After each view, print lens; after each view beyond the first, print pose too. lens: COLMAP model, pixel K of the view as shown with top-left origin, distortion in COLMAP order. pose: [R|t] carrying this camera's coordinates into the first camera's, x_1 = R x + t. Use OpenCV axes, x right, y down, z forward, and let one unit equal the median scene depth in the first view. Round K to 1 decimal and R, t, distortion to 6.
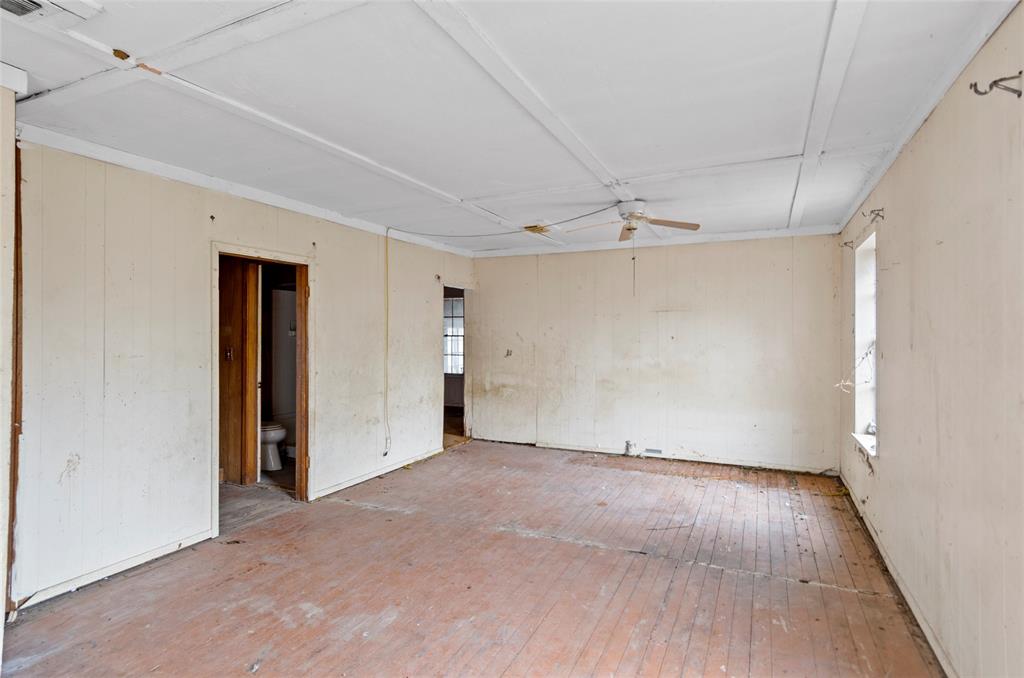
lens RADIAL K [[525.7, 0, 508.7], [0, 525.7, 337.5], [0, 0, 1]] dist [-0.004475, -0.000791]
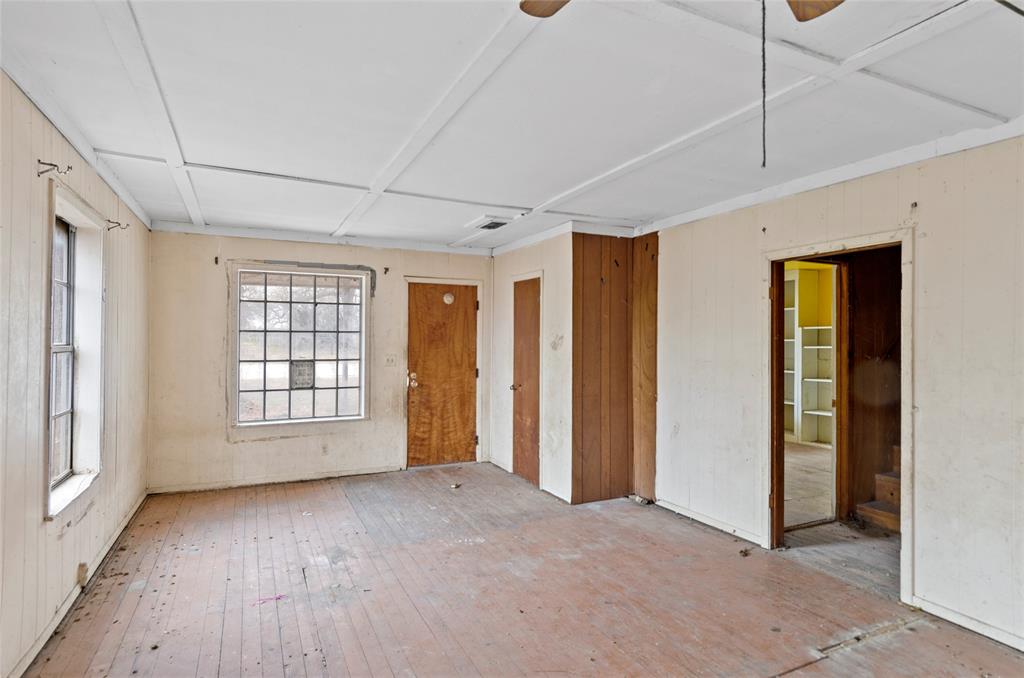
lens RADIAL K [[525.7, 0, 483.5], [0, 525.7, 334.2], [0, 0, 1]] dist [-0.004475, -0.000791]
pose [[-0.646291, -0.015200, -0.762940, 0.624323], [-0.013294, 0.999874, -0.008659, -0.011178], [0.762975, 0.004546, -0.646412, 1.394746]]
